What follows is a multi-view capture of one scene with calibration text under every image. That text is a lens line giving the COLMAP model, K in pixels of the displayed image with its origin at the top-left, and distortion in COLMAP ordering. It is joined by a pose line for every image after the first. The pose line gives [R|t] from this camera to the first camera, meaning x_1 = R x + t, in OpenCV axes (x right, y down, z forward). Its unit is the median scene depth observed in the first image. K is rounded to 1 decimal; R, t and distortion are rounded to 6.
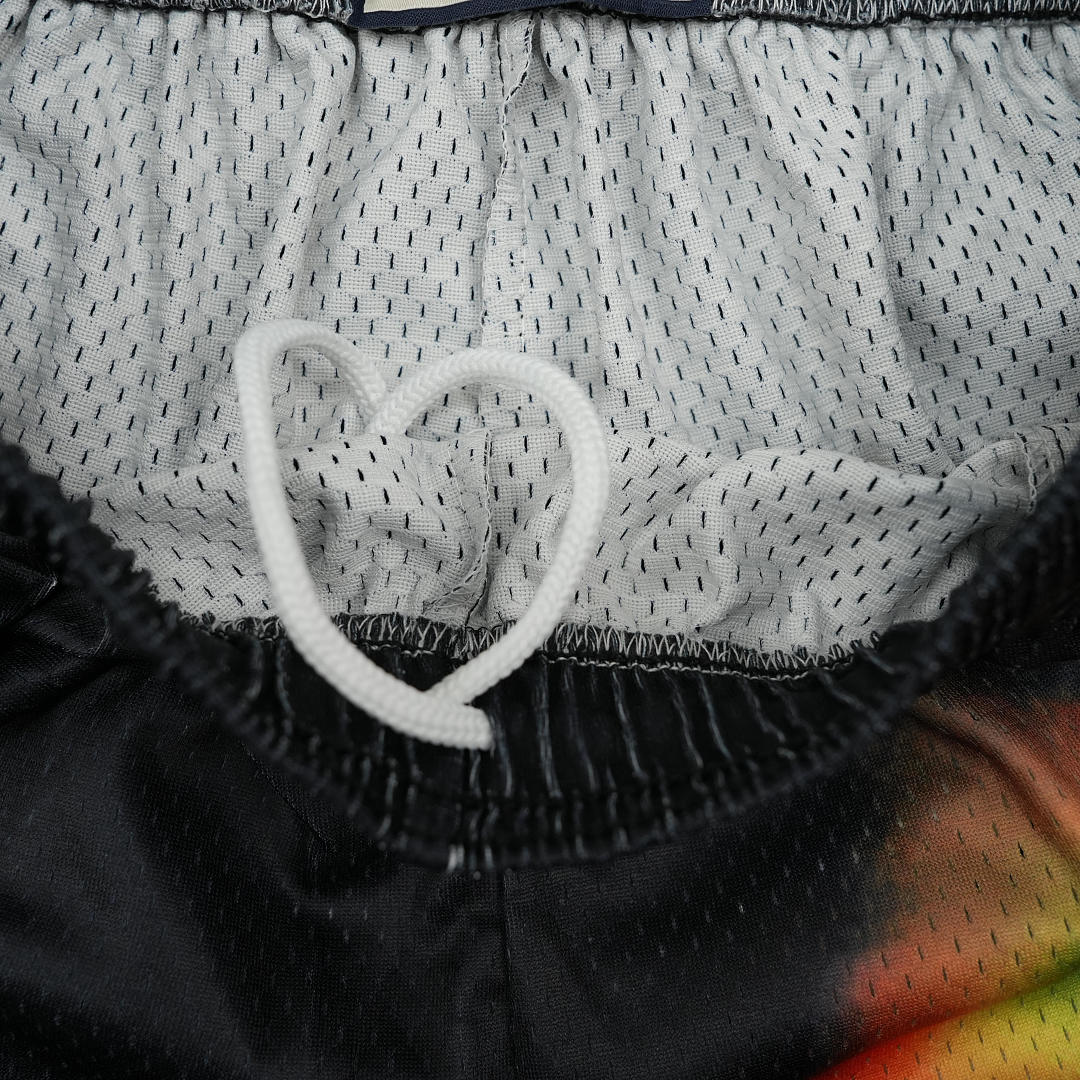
lens RADIAL K [[1000.2, 0, 538.4], [0, 1000.2, 542.0], [0, 0, 1]] dist [-0.027720, 0.000000]
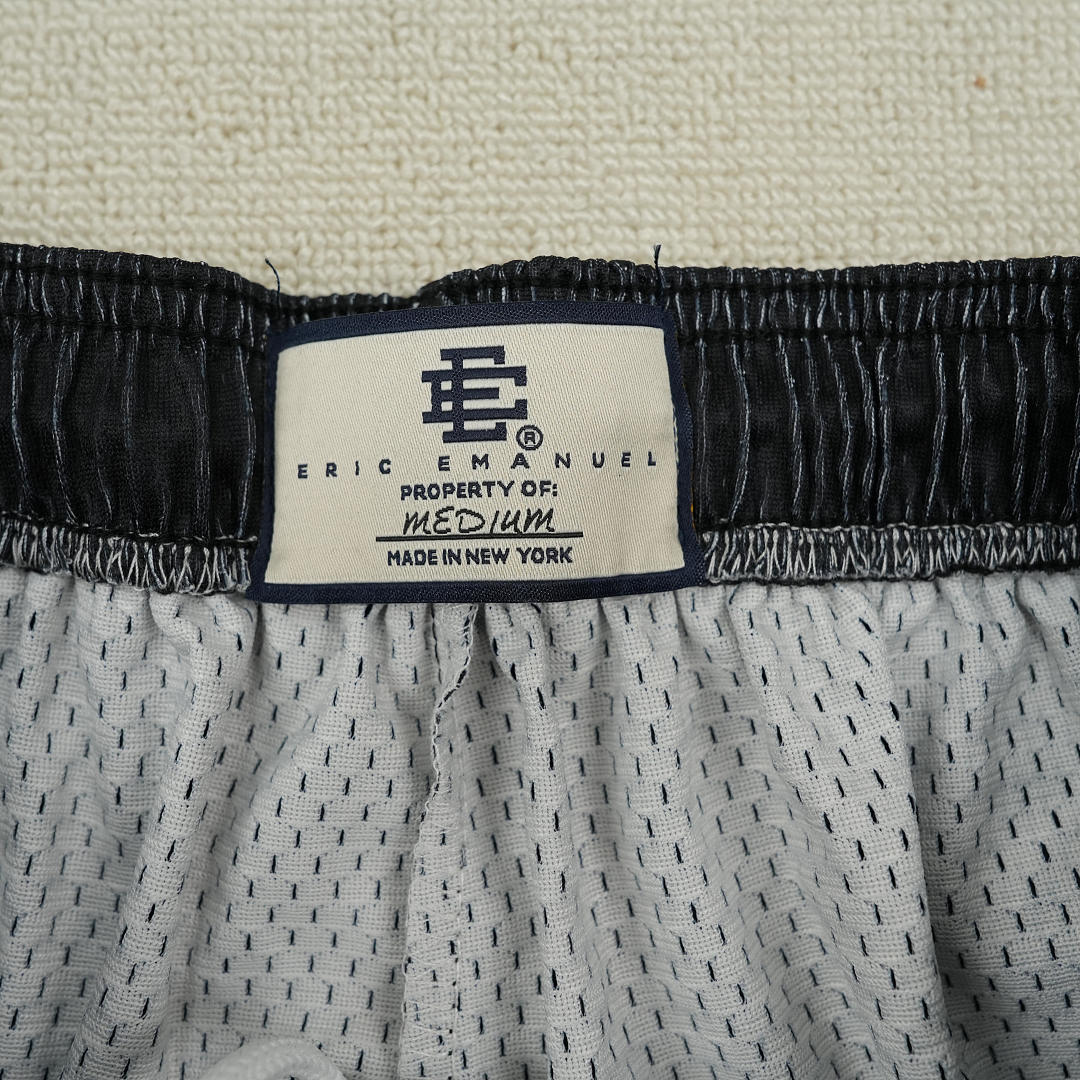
lens RADIAL K [[1000.2, 0, 540.8], [0, 1000.2, 536.9], [0, 0, 1]] dist [-0.027720, 0.000000]
pose [[0.999019, 0.019136, -0.039936, 0.073966], [-0.022214, 0.996696, -0.078130, -0.499091], [0.038309, 0.078941, 0.996143, 0.203500]]
